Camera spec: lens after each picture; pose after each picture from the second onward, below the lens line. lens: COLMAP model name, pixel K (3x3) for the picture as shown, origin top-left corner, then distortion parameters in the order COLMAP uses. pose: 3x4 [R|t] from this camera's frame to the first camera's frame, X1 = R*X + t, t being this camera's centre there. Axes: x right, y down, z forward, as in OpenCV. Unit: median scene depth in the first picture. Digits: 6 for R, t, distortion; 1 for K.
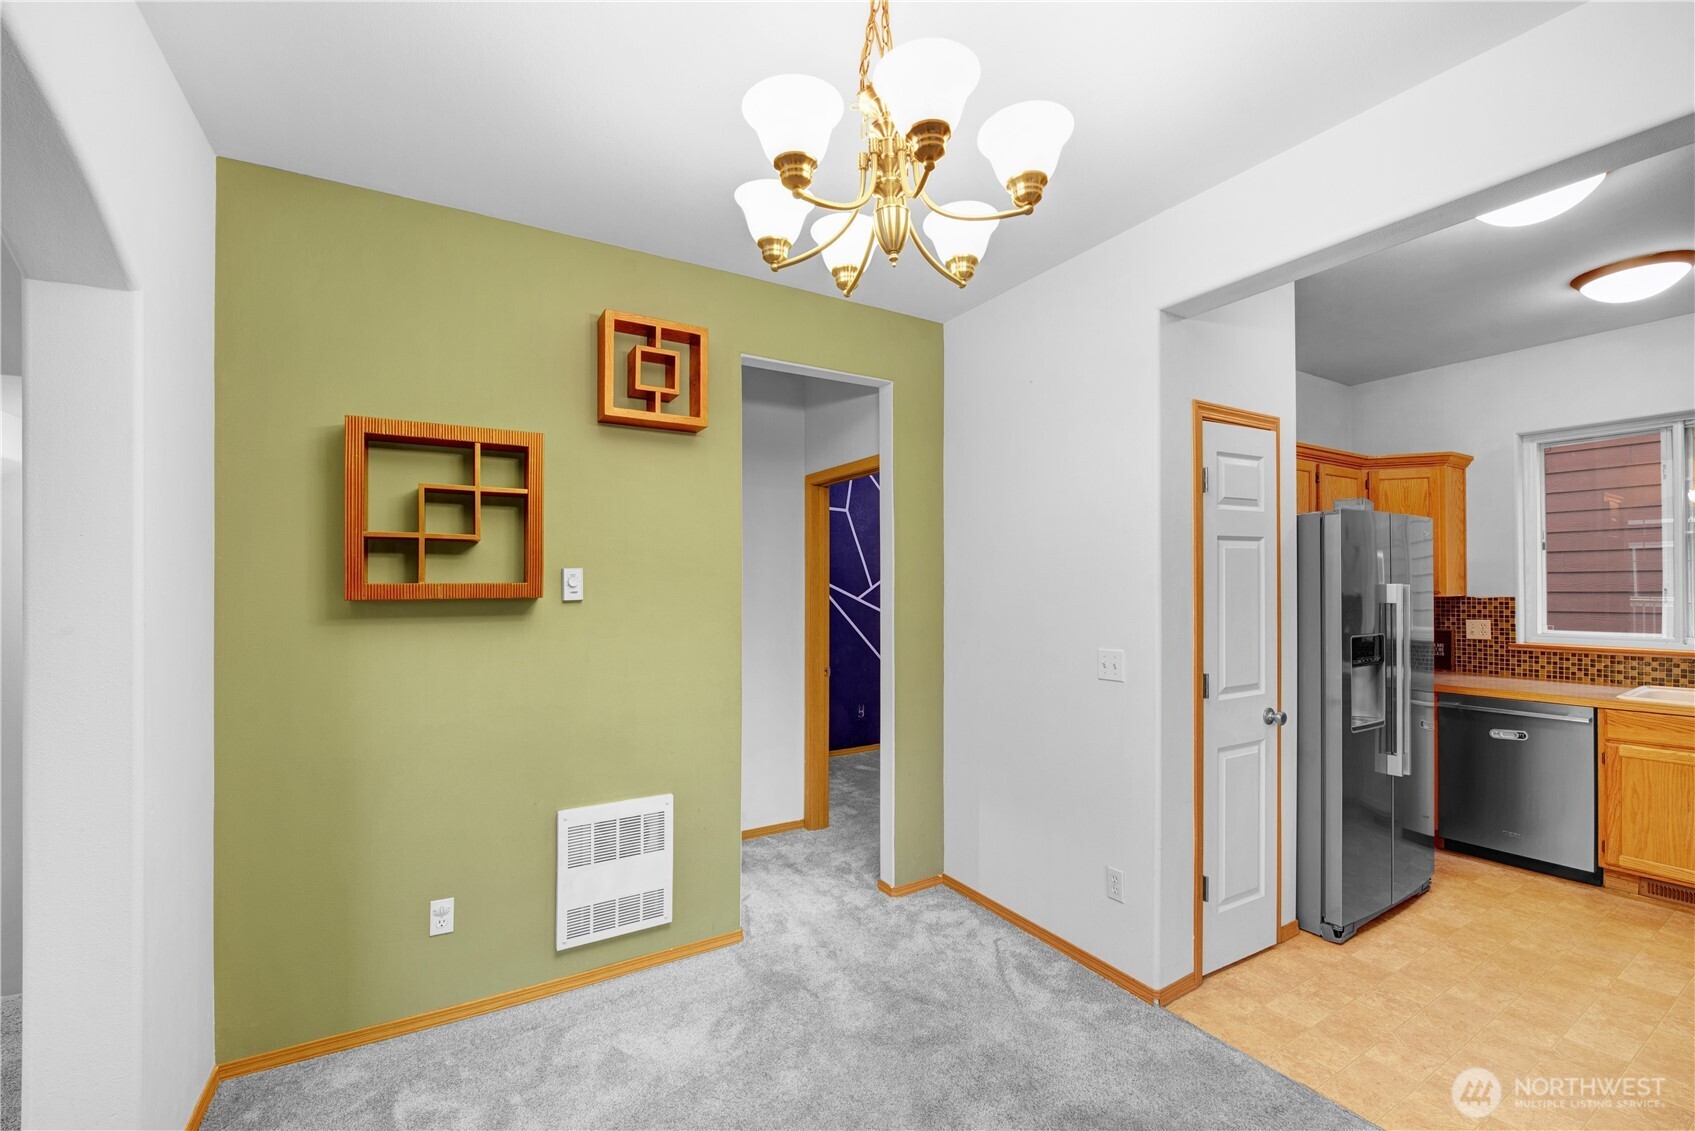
lens RADIAL K [[701.9, 0, 847.1], [0, 701.9, 582.3], [0, 0, 1]] dist [-0.044992, 0.006847]
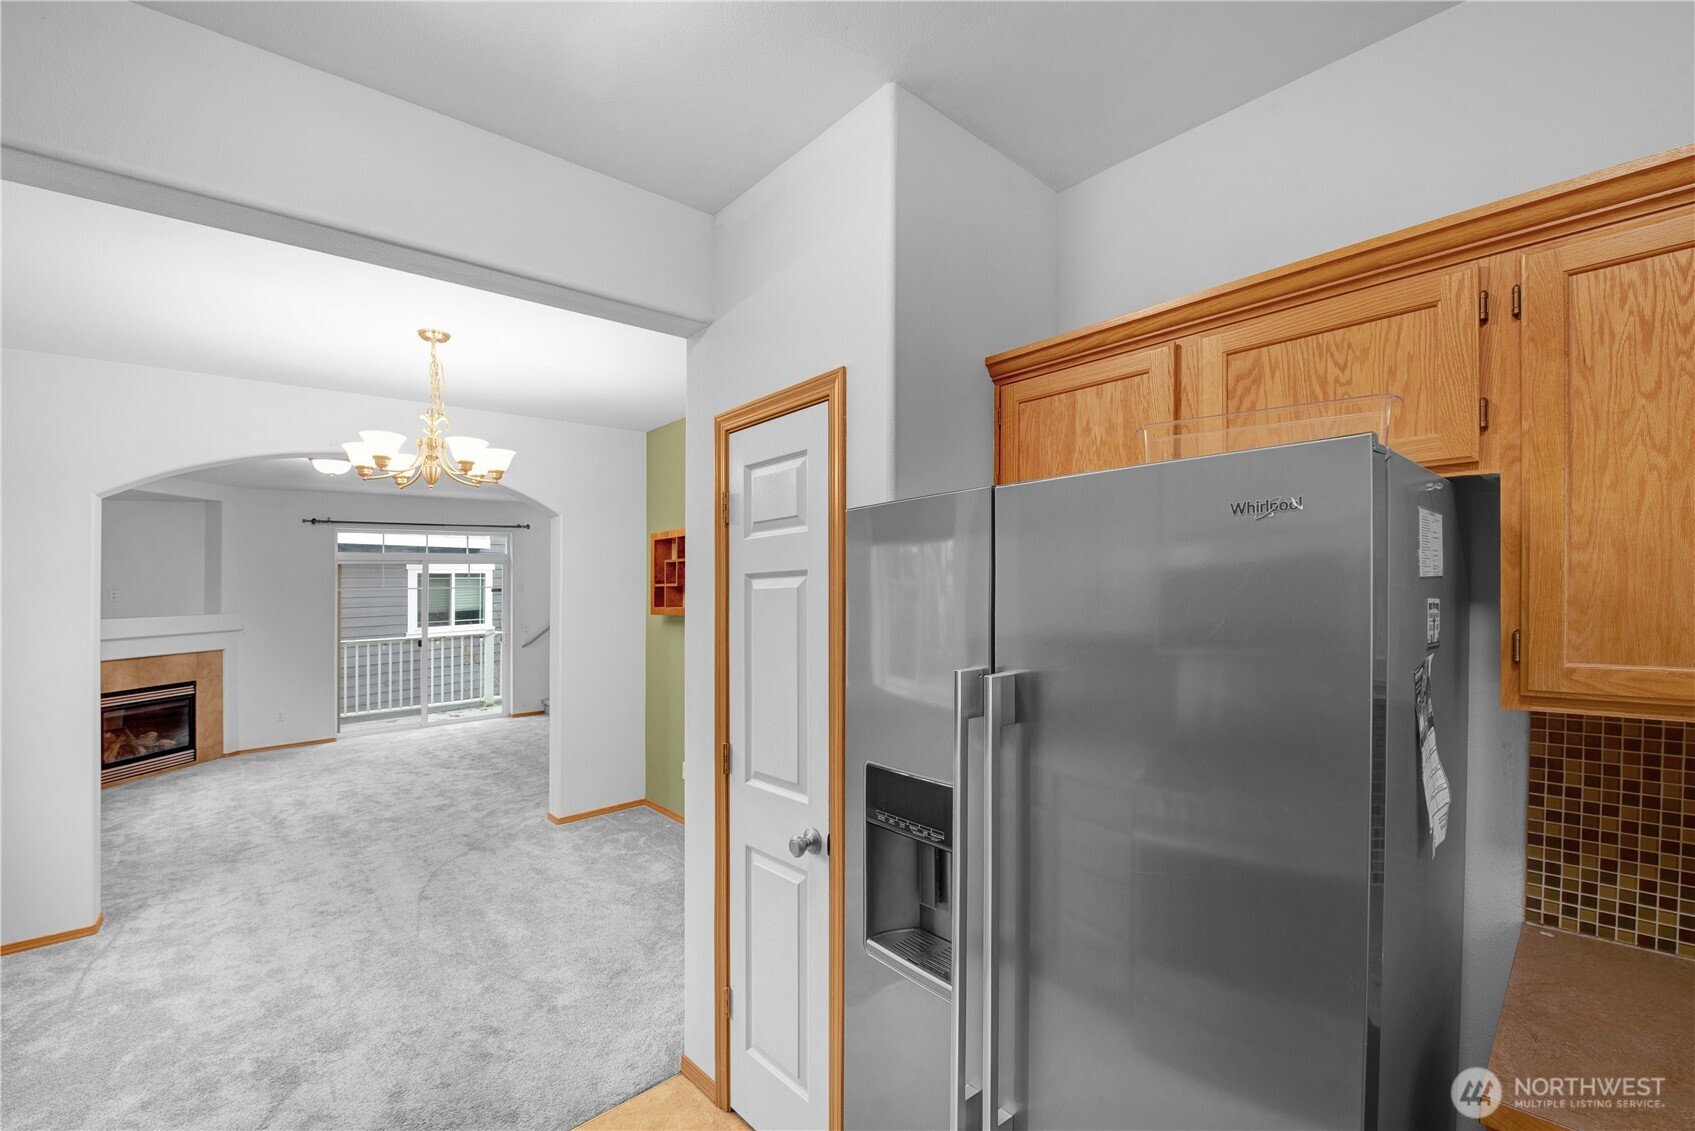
lens RADIAL K [[687.0, 0, 847.5], [0, 687.0, 565.5], [0, 0, 1]] dist [-0.002727, -0.007960]
pose [[0.207877, -0.030970, -0.977665, 1.030037], [0.022228, 0.999390, -0.026932, -0.043286], [0.977902, -0.016133, 0.208439, 0.750363]]
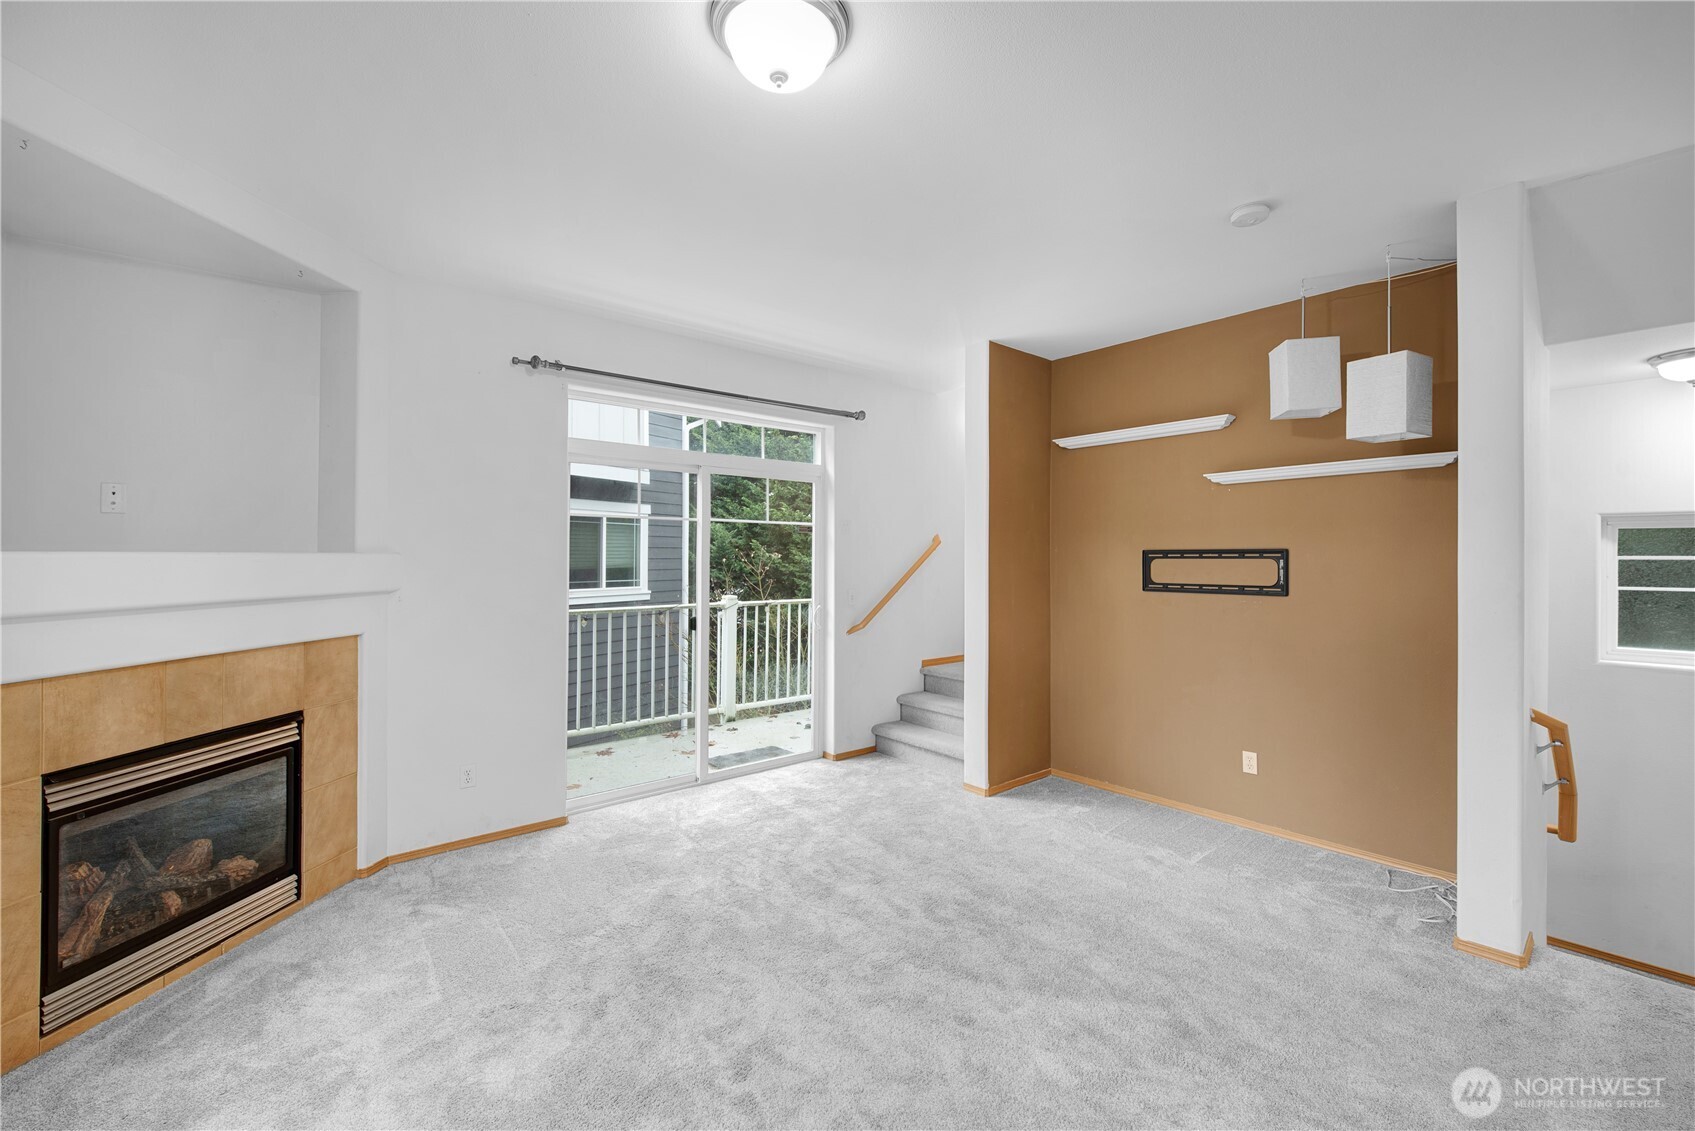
lens RADIAL K [[693.1, 0, 843.0], [0, 693.1, 558.1], [0, 0, 1]] dist [0.001402, -0.006035]
pose [[0.158086, 0.006320, -0.987405, -0.391724], [-0.005435, 0.999970, 0.005530, 0.003961], [0.987410, 0.004493, 0.158115, -0.190601]]
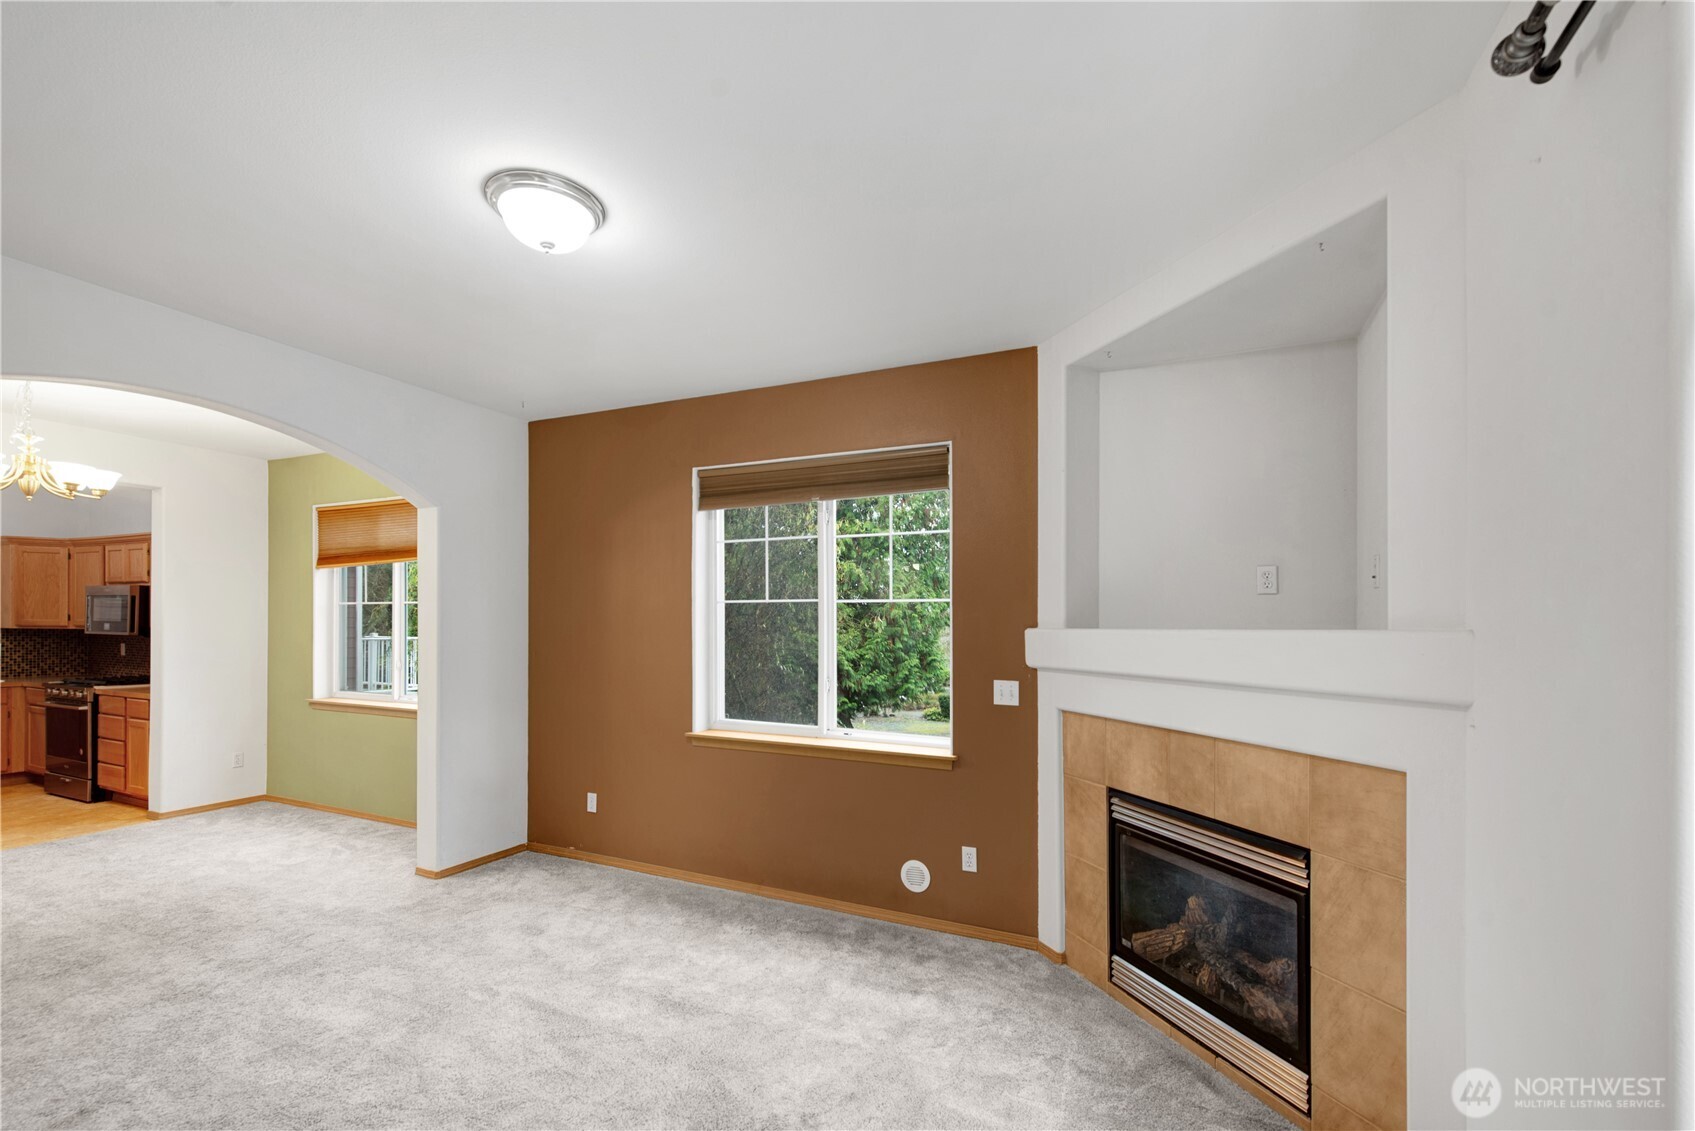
lens RADIAL K [[732.3, 0, 844.3], [0, 732.3, 623.6], [0, 0, 1]] dist [0.002496, 0.000353]
pose [[-0.564796, 0.003149, 0.825225, -1.630913], [-0.006413, 0.999946, -0.008205, 0.009529], [-0.825206, -0.009927, -0.564745, -0.012187]]
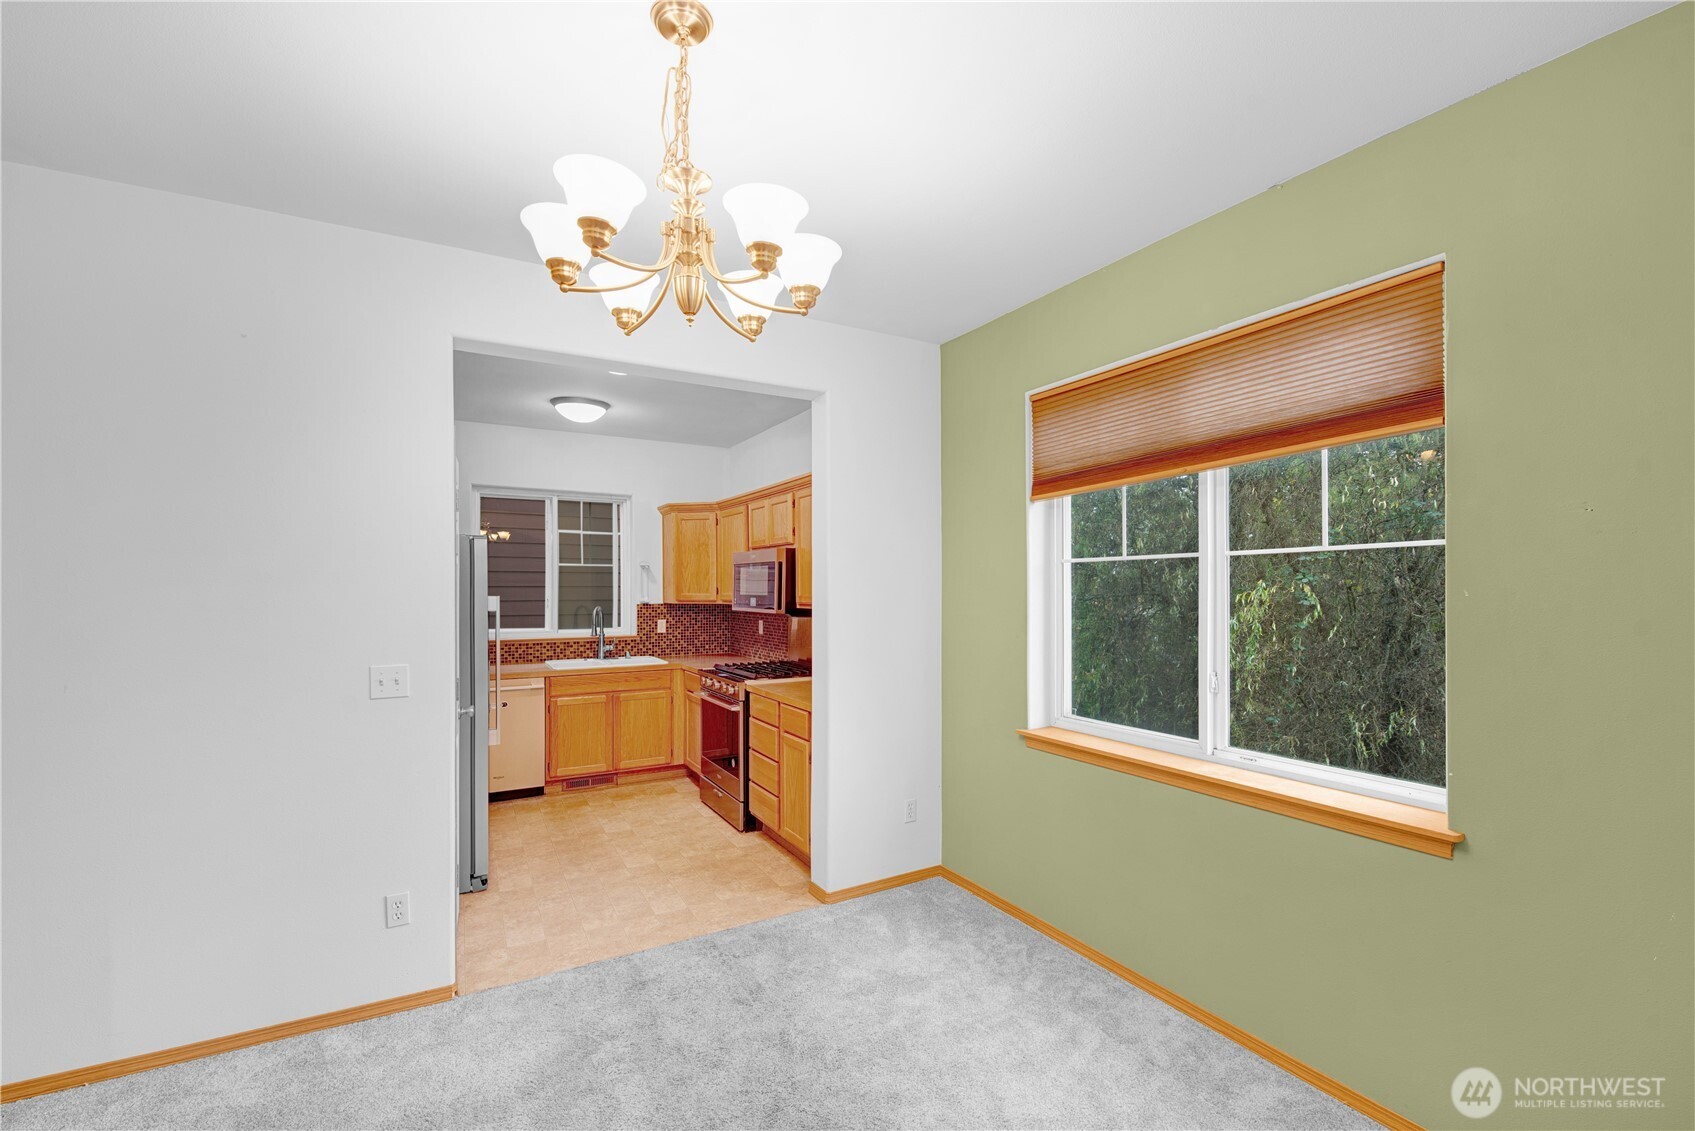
lens RADIAL K [[701.1, 0, 845.8], [0, 701.1, 577.3], [0, 0, 1]] dist [-0.009920, -0.007586]
pose [[0.010936, 0.023732, 0.999659, -0.448471], [0.000106, 0.999718, -0.023734, -0.002852], [-0.999940, 0.000366, 0.010930, 0.277305]]
